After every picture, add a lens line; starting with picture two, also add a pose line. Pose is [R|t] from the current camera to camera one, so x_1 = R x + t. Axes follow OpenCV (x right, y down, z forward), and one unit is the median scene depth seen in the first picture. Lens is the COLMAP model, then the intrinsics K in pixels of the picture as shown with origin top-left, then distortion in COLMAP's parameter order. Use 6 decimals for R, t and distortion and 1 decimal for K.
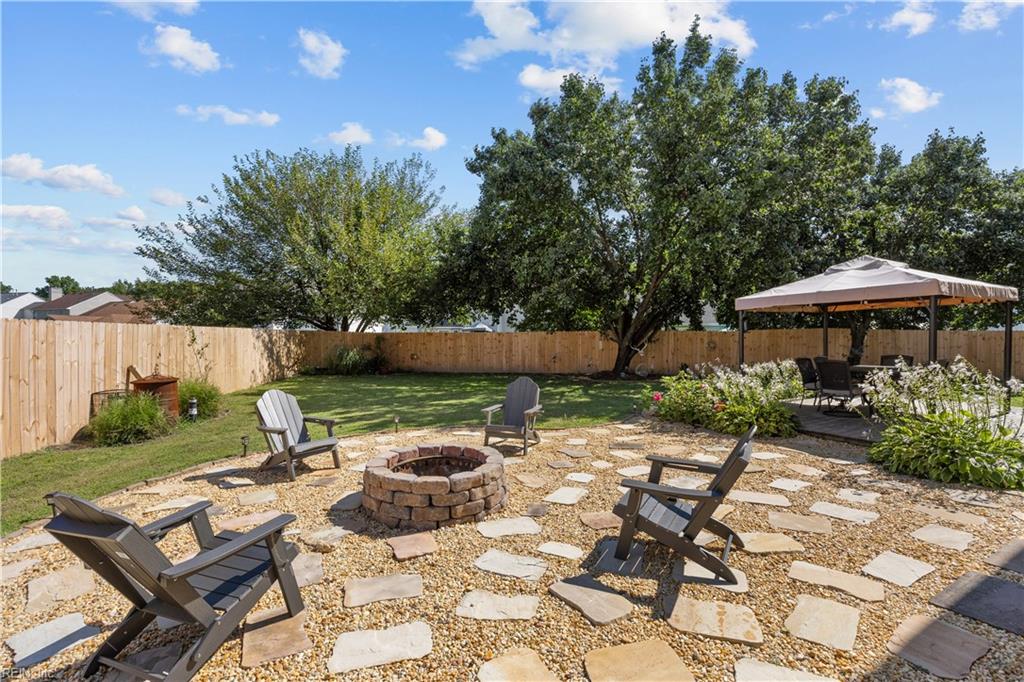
lens RADIAL K [[442.6, 0, 518.5], [0, 442.6, 335.8], [0, 0, 1]] dist [-0.010025, 0.000717]
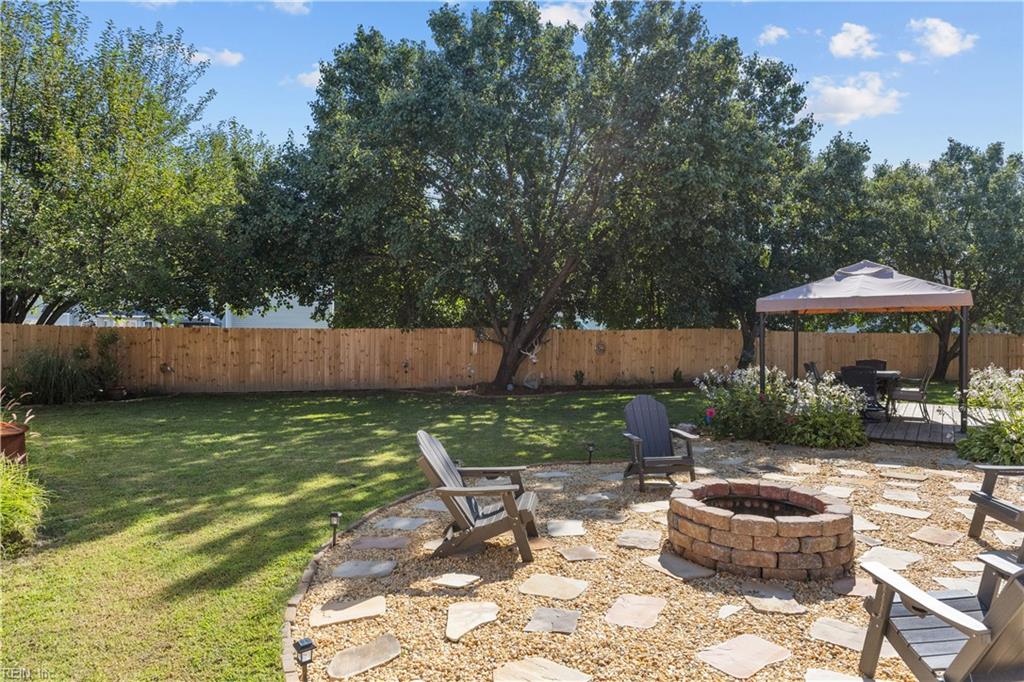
lens RADIAL K [[632.1, 0, 512.0], [0, 632.1, 341.0], [0, 0, 1]] dist [-0.003383, -0.000507]
pose [[0.894091, 0.000655, 0.447884, -0.234605], [-0.007560, 0.999879, 0.013630, -0.005592], [-0.447821, -0.015572, 0.893988, 0.029102]]
